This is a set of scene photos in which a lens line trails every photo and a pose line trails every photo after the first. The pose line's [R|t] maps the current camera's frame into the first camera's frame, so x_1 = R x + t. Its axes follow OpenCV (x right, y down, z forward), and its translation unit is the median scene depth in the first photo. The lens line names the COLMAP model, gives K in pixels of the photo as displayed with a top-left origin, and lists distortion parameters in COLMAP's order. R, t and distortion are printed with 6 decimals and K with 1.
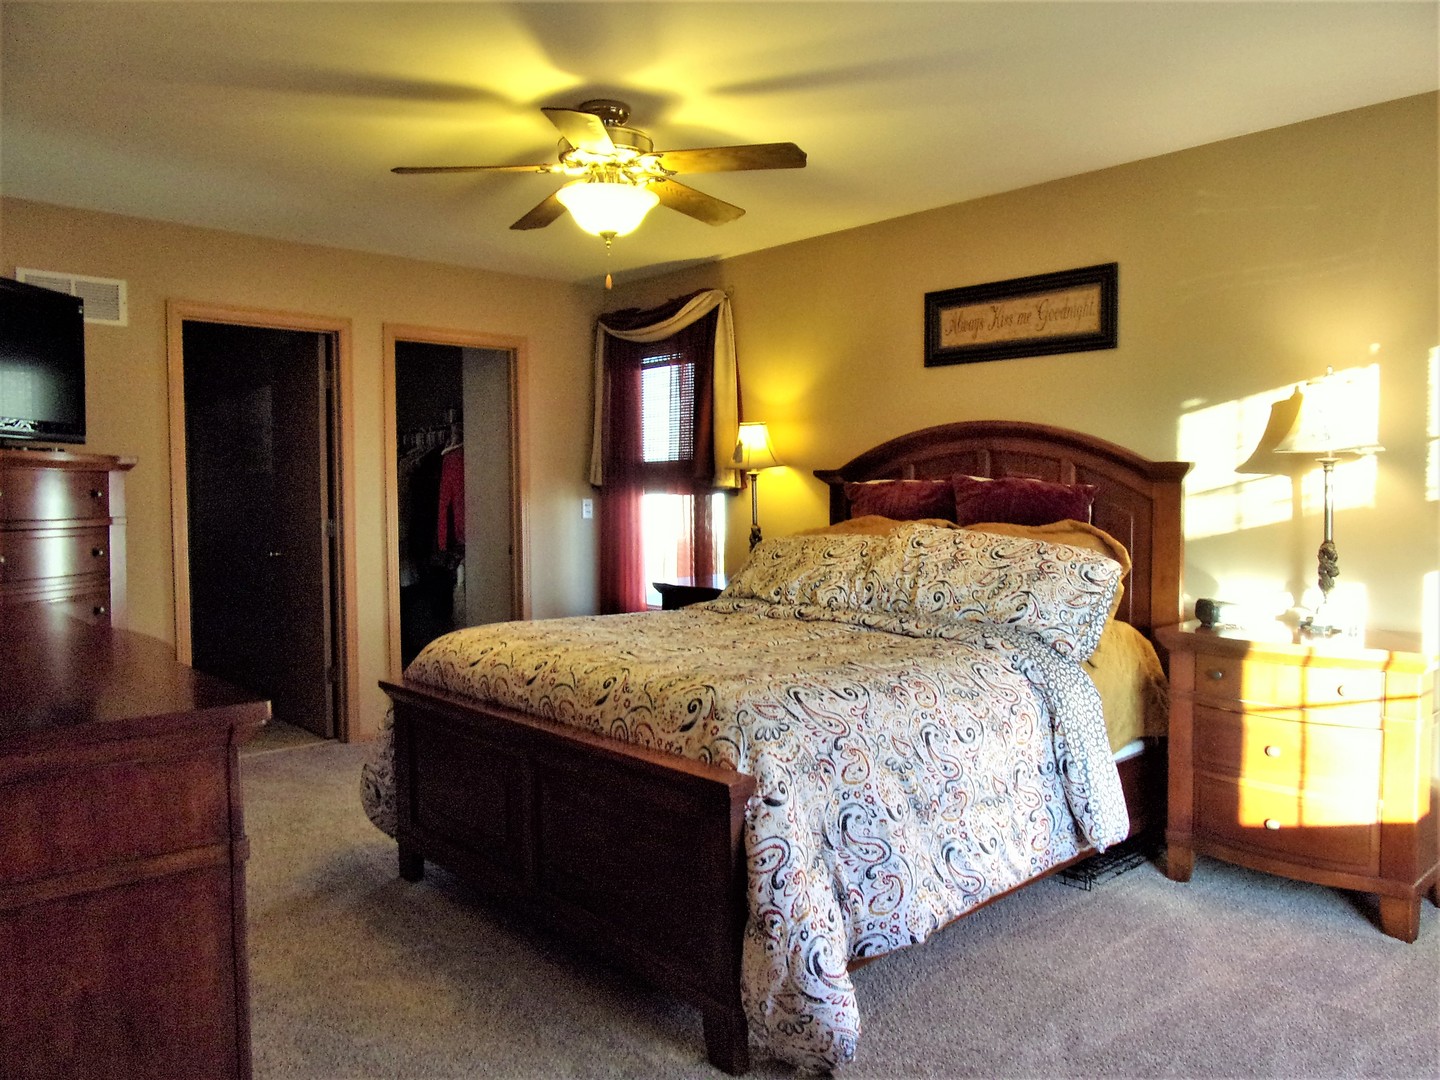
lens RADIAL K [[1061.7, 0, 720.0], [0, 1061.7, 540.0], [0, 0, 1]] dist [-0.009926, -0.005148]
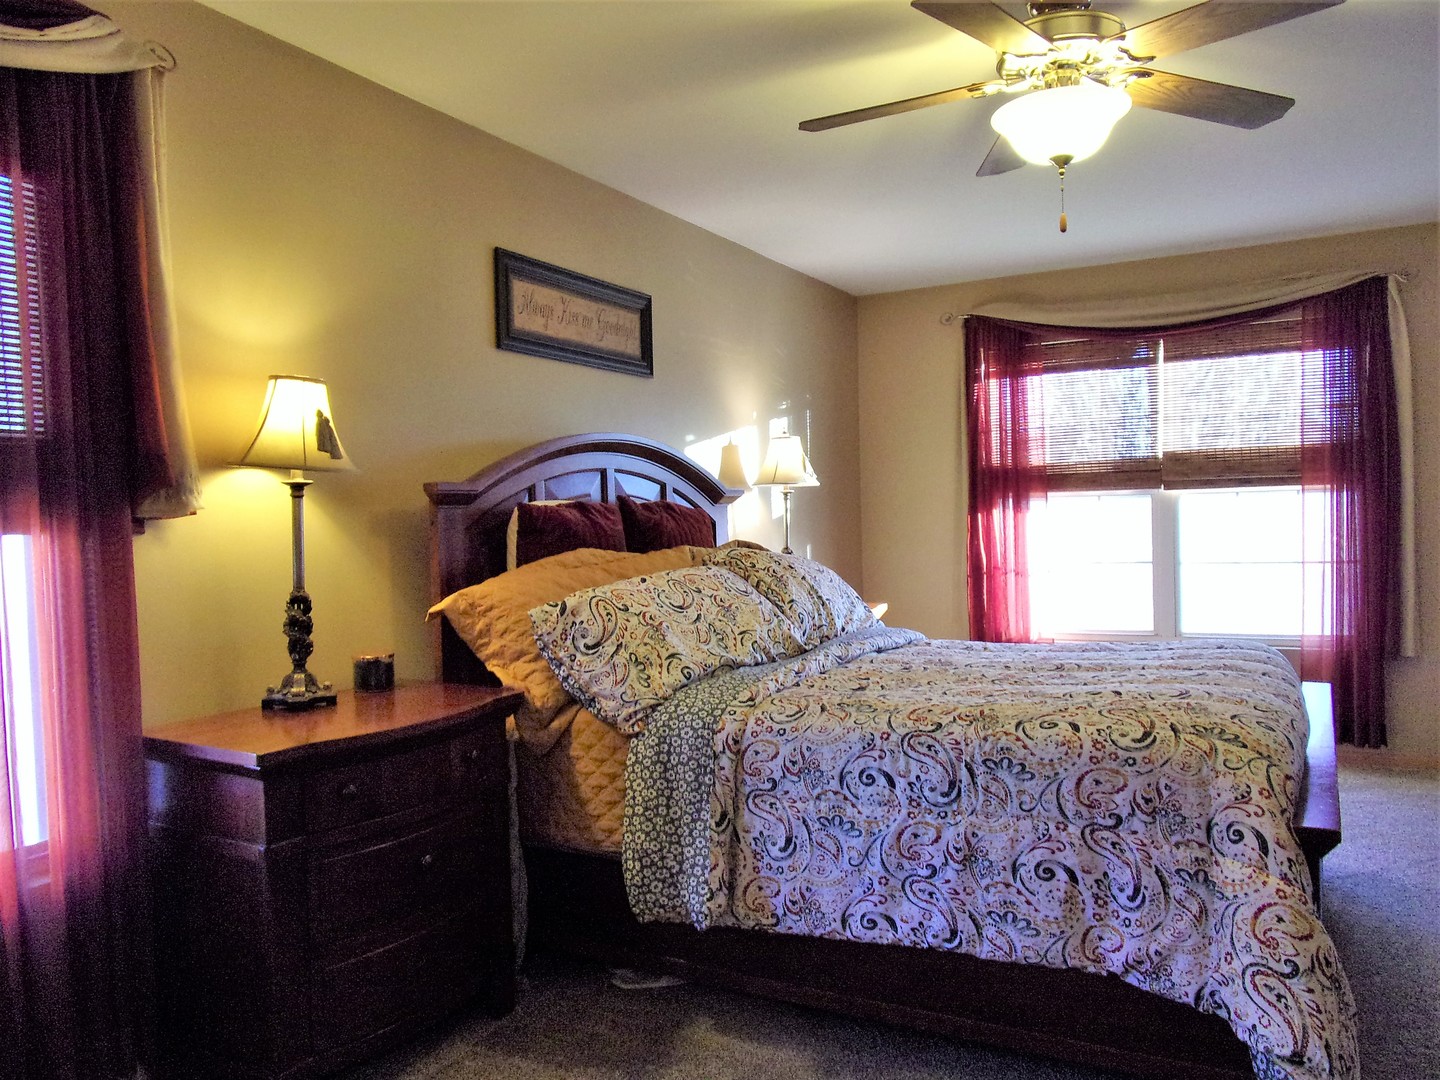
lens RADIAL K [[1061.7, 0, 720.0], [0, 1061.7, 540.0], [0, 0, 1]] dist [-0.009926, -0.005148]
pose [[-0.335315, -0.020330, 0.941887, -0.582934], [0.059138, 0.997341, 0.042580, -0.054551], [-0.940248, 0.069979, -0.333221, 1.167018]]
